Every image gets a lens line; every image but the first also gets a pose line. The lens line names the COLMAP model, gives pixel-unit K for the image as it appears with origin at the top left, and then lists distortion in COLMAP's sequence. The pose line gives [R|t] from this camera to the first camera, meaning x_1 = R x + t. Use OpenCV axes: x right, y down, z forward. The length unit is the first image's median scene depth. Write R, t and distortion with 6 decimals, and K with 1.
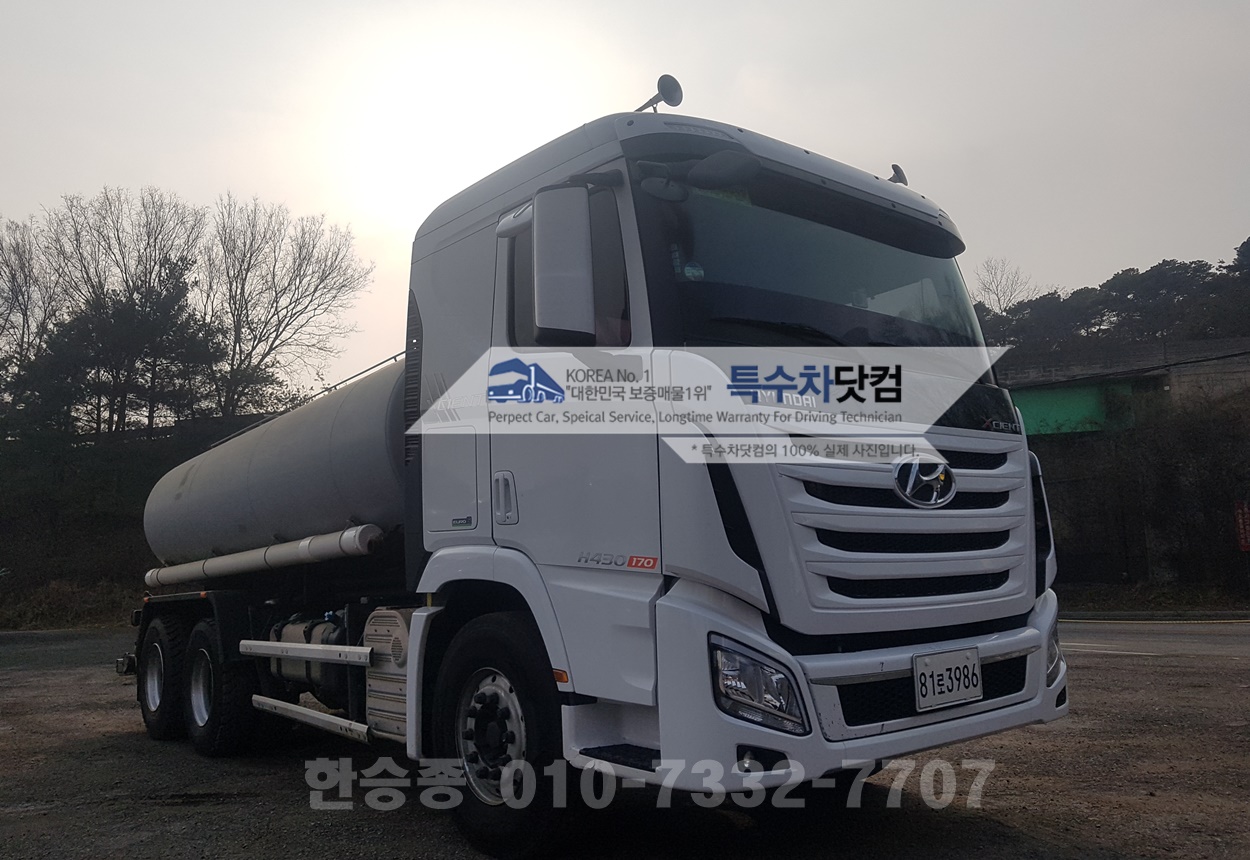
lens RADIAL K [[956.0, 0, 626.2], [0, 956.0, 433.3], [0, 0, 1]] dist [0.002281, 0.001762]
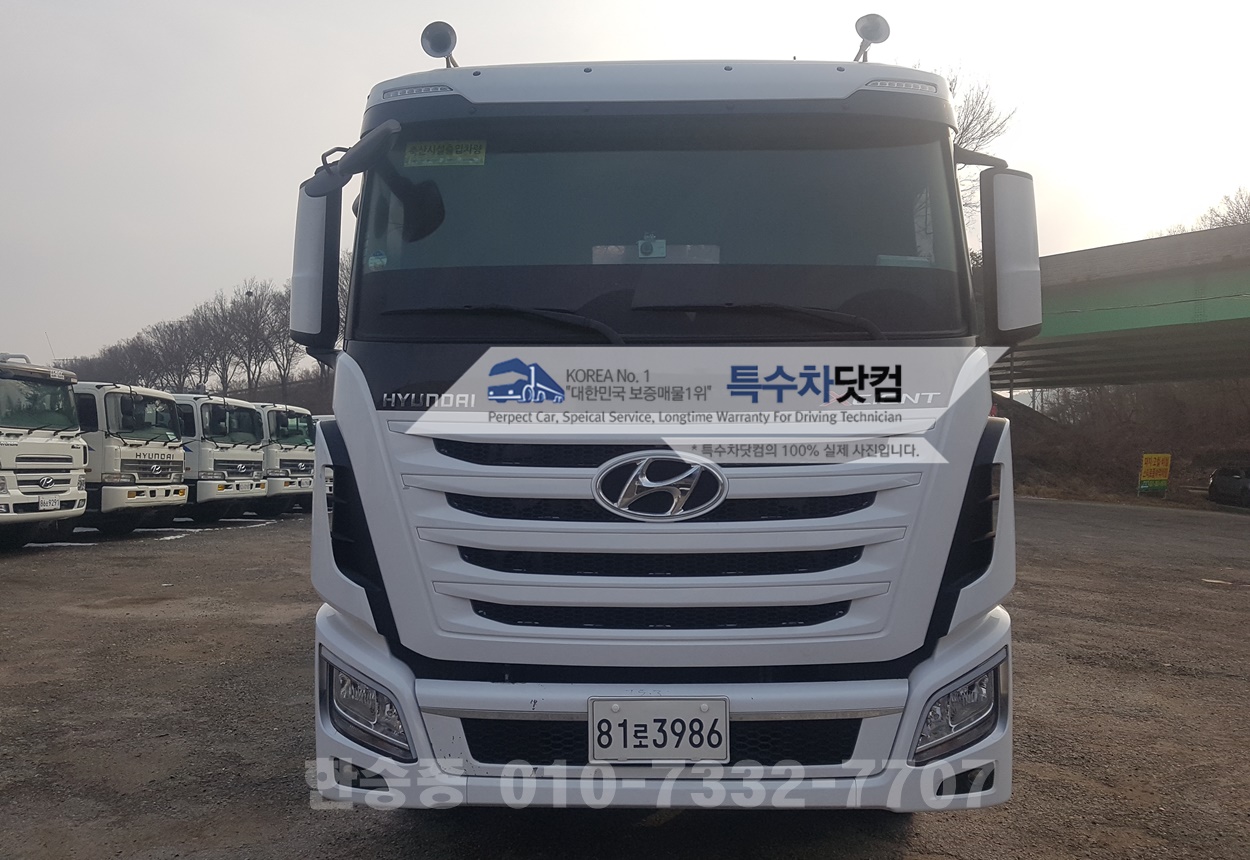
lens RADIAL K [[956.0, 0, 619.8], [0, 956.0, 431.5], [0, 0, 1]] dist [0.002281, 0.001762]
pose [[0.782161, 0.033011, -0.622202, 0.826558], [0.062081, 0.989498, 0.130538, -0.108561], [0.619976, -0.140729, 0.771897, 0.390093]]
